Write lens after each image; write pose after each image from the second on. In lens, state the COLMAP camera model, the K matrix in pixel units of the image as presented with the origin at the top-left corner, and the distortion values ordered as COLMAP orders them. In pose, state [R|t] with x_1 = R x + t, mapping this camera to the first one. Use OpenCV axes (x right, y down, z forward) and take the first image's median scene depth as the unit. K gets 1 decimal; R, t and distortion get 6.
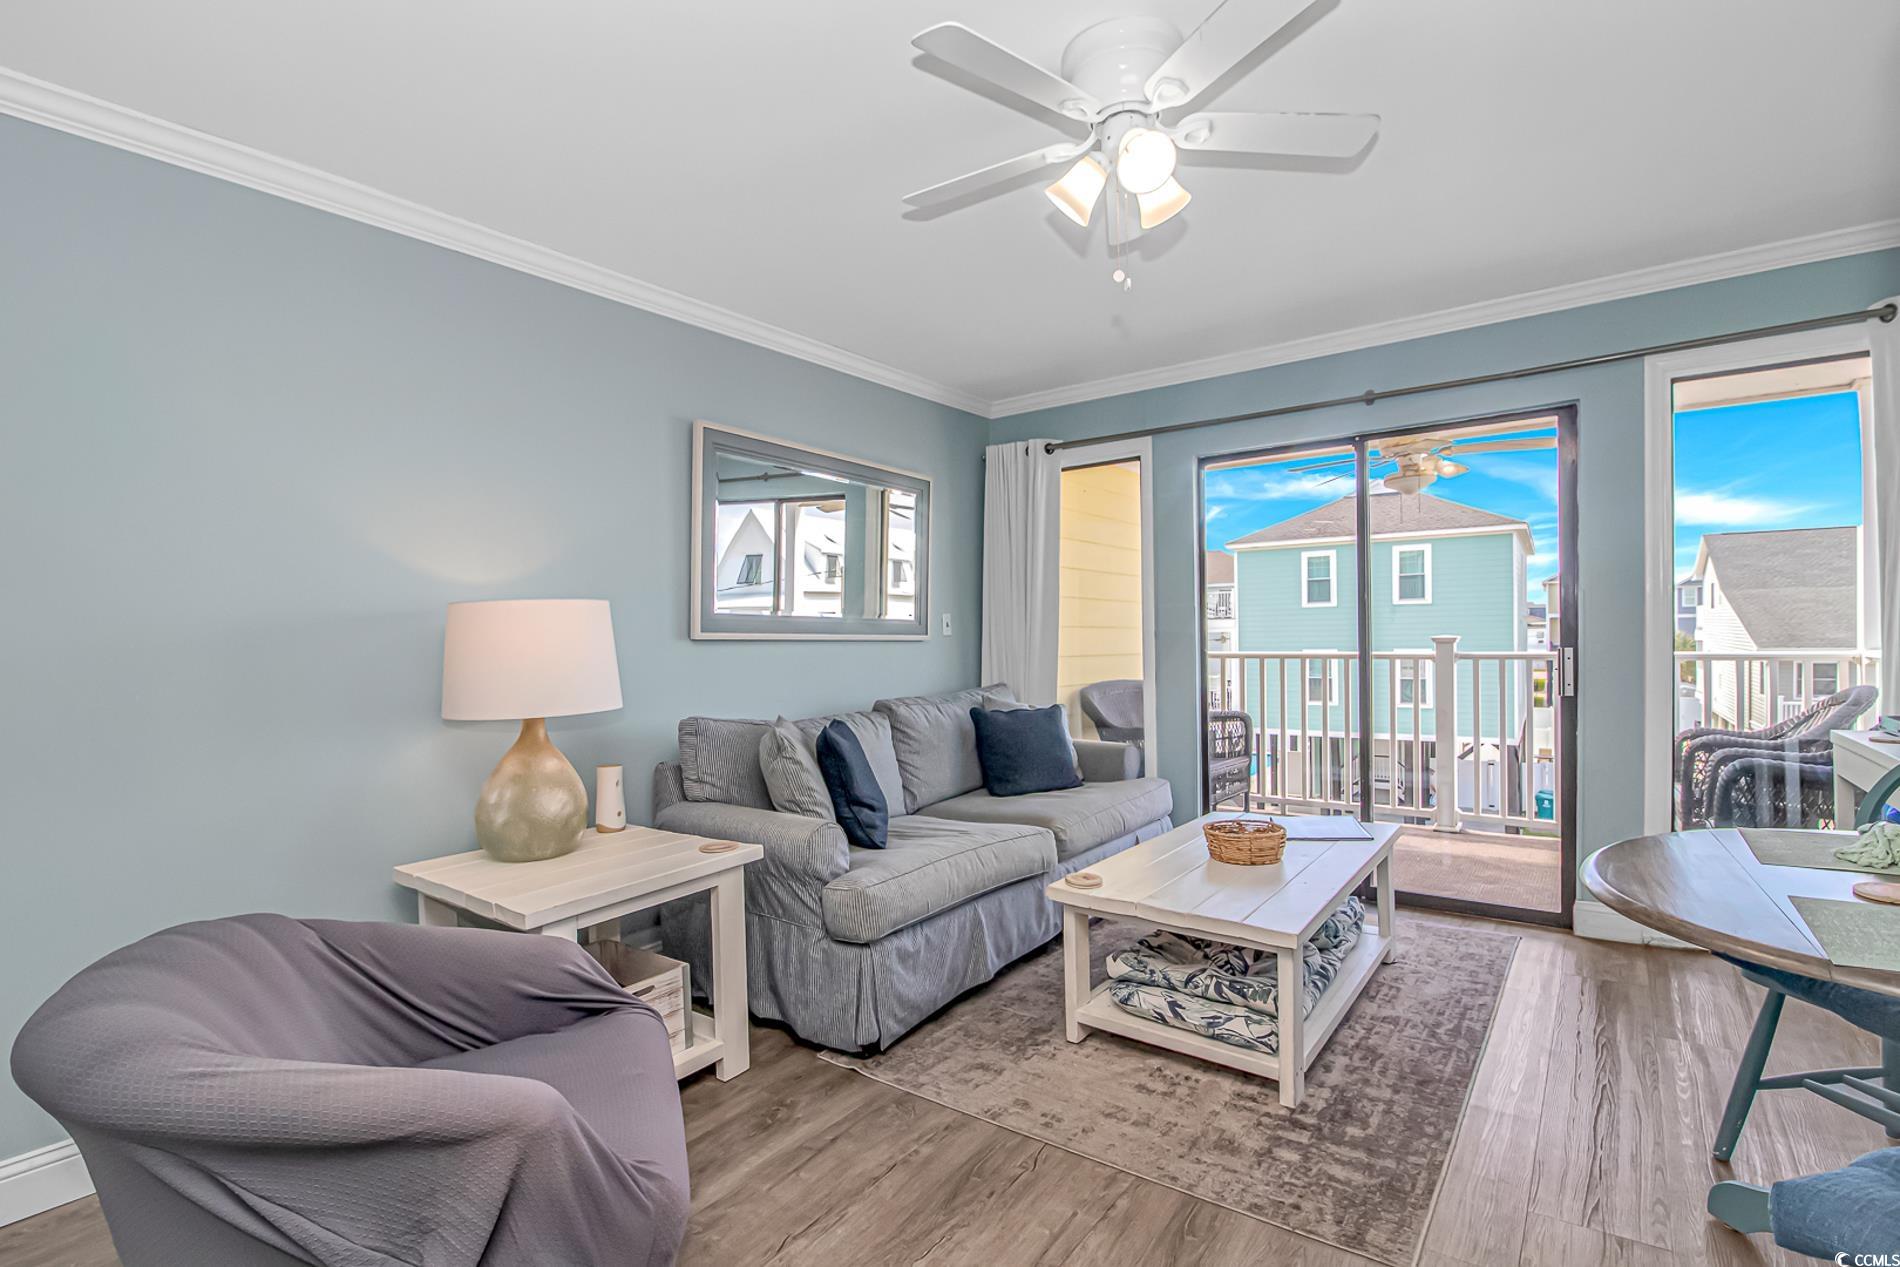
lens RADIAL K [[885.2, 0, 952.9], [0, 885.2, 646.9], [0, 0, 1]] dist [-0.013436, -0.000094]
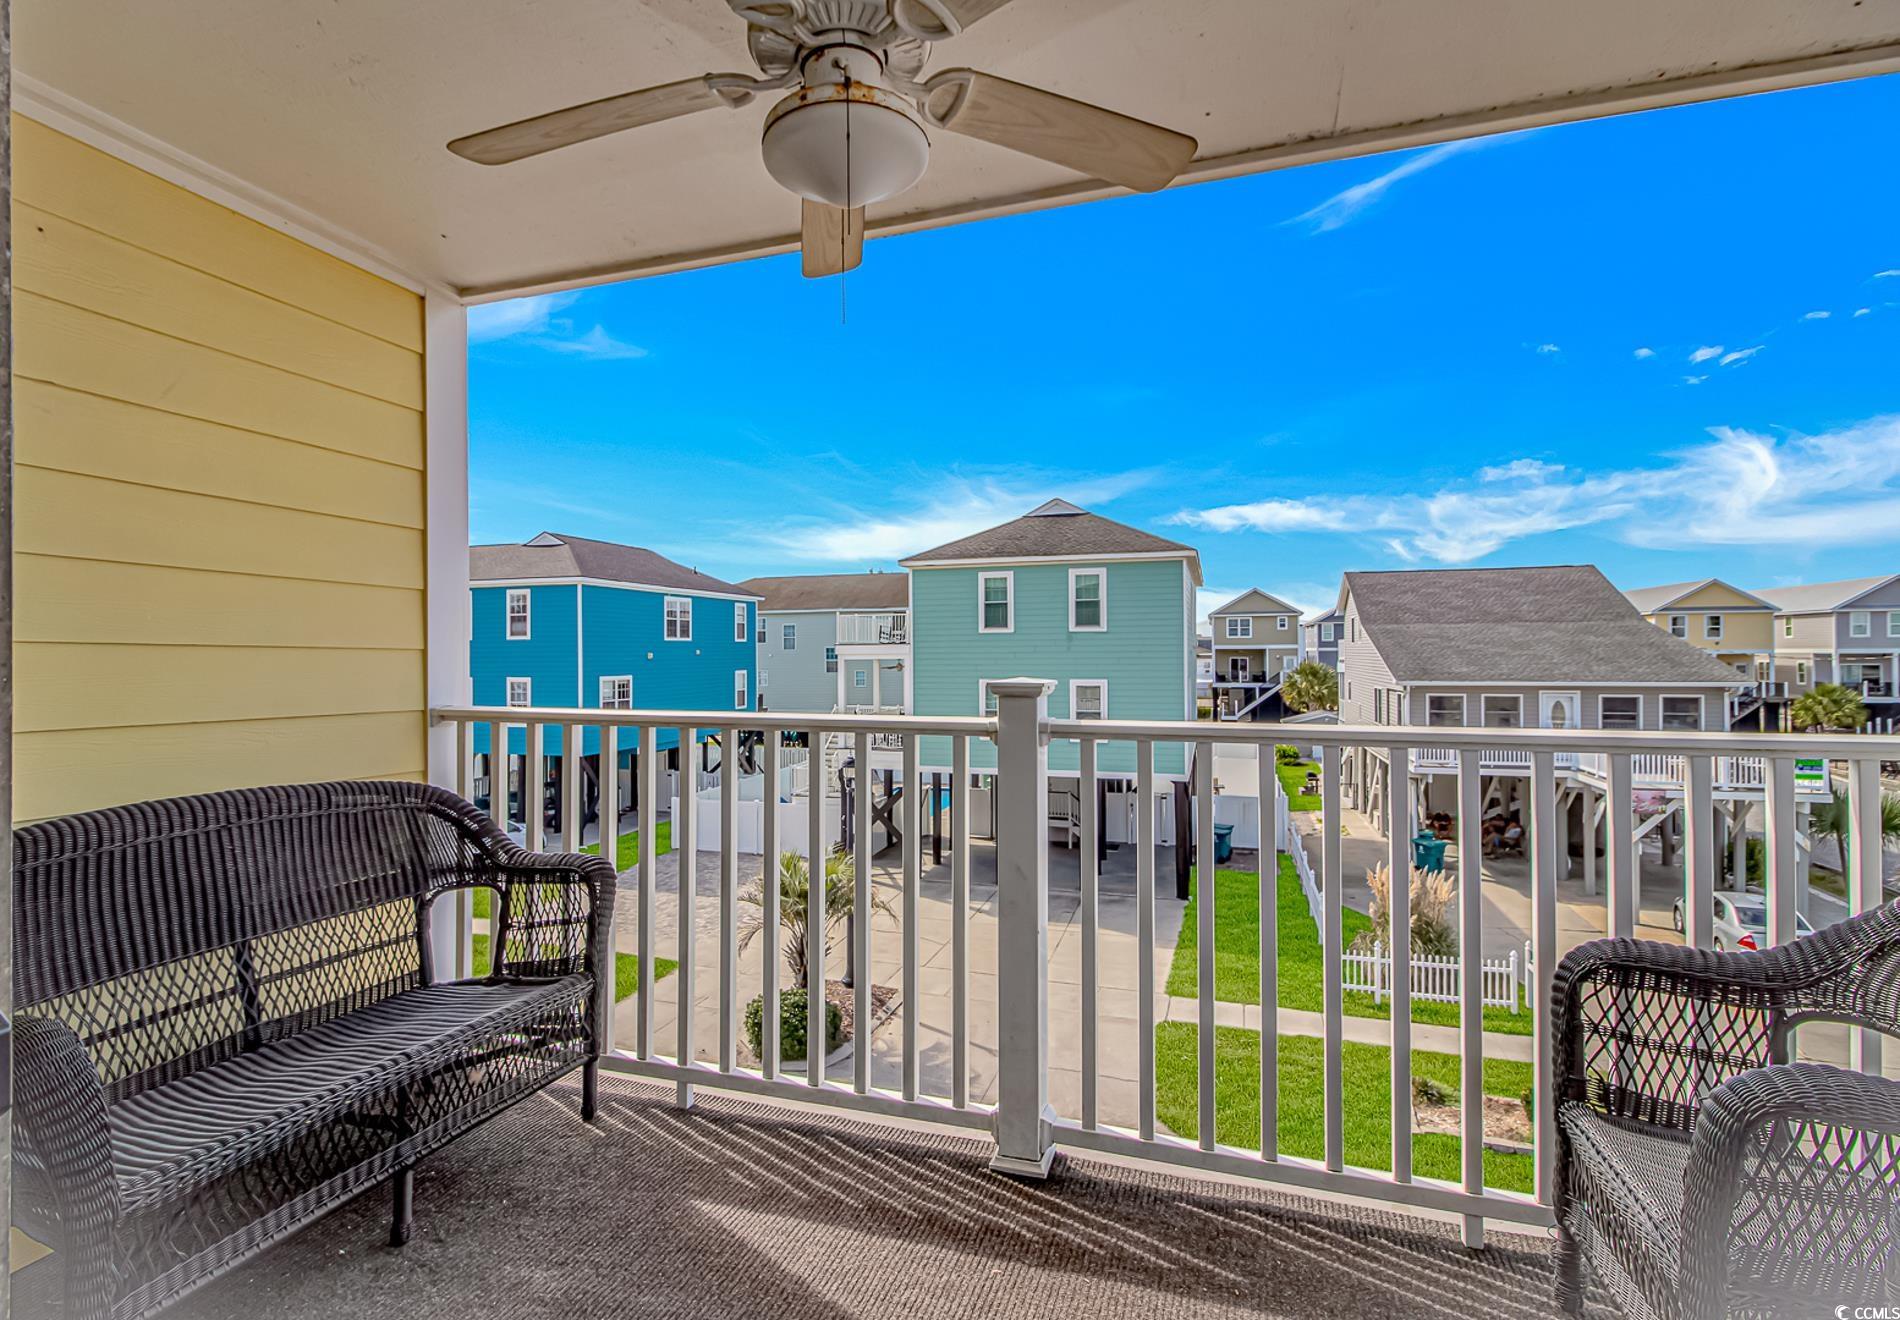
lens RADIAL K [[900.6, 0, 953.0], [0, 900.6, 650.7], [0, 0, 1]] dist [0.004051, 0.000112]
pose [[0.951031, 0.015810, 0.308690, 0.088554], [-0.008452, 0.999648, -0.025157, -0.003553], [-0.308979, 0.021316, 0.950830, 0.134327]]
